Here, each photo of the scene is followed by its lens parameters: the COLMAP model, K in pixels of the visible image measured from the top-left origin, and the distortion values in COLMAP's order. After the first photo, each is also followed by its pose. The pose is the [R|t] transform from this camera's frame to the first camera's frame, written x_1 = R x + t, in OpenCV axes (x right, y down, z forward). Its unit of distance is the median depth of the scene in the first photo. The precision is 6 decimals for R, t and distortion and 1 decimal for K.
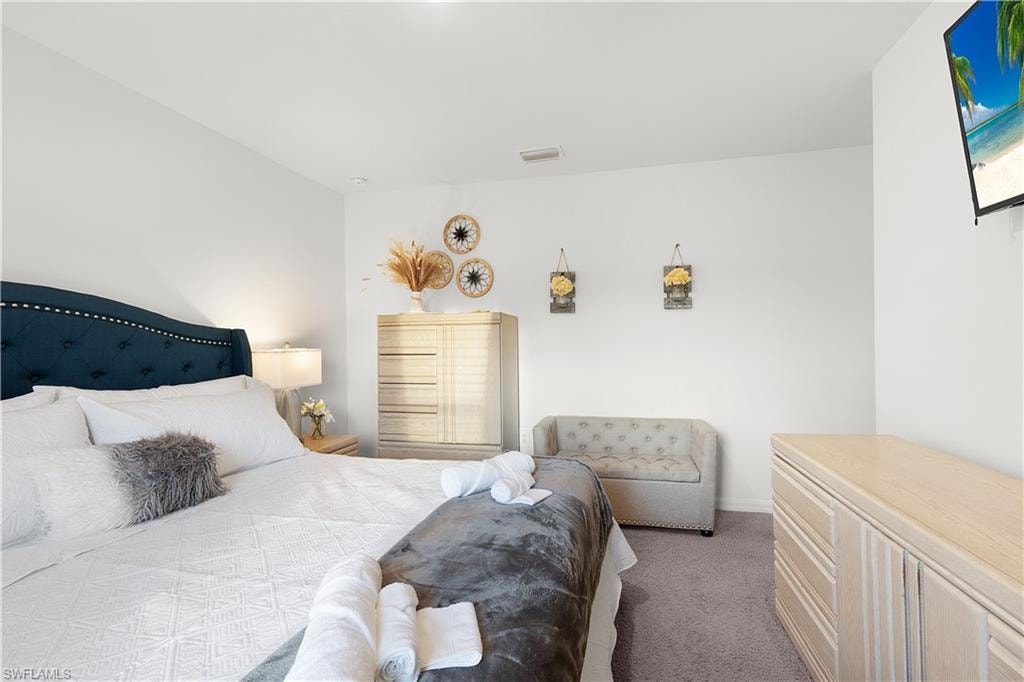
lens RADIAL K [[472.0, 0, 522.8], [0, 472.0, 348.9], [0, 0, 1]] dist [0.001665, 0.000571]
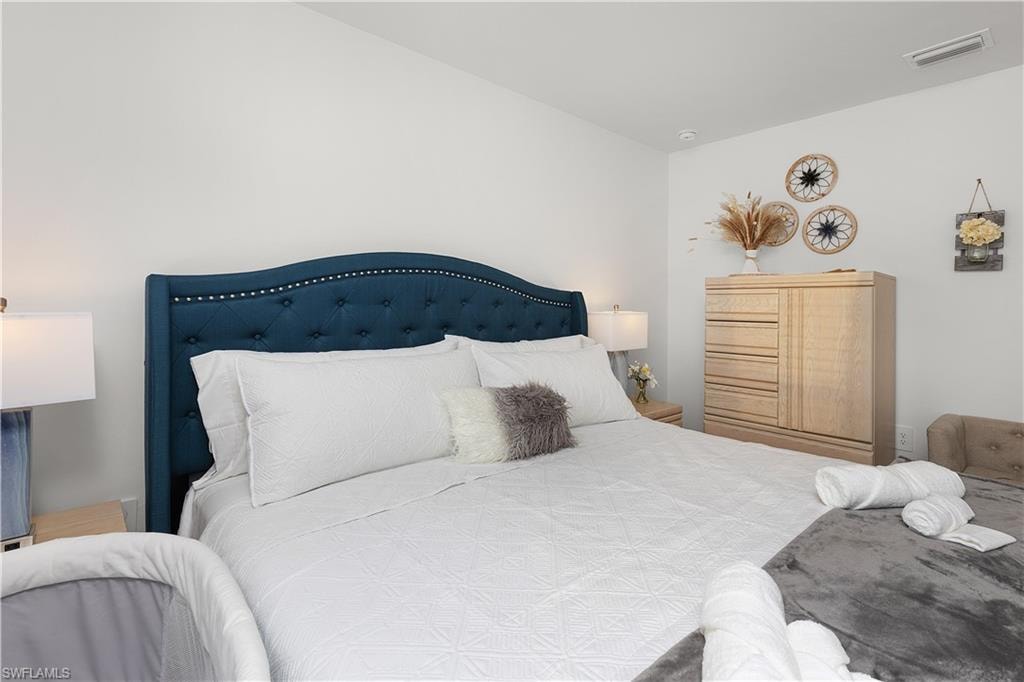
lens RADIAL K [[466.0, 0, 522.3], [0, 466.0, 344.0], [0, 0, 1]] dist [-0.001979, -0.000568]
pose [[0.822569, 0.065650, -0.564862, -0.142479], [-0.031284, 0.997034, 0.070321, 0.008609], [0.567803, -0.040172, 0.822183, 0.081492]]
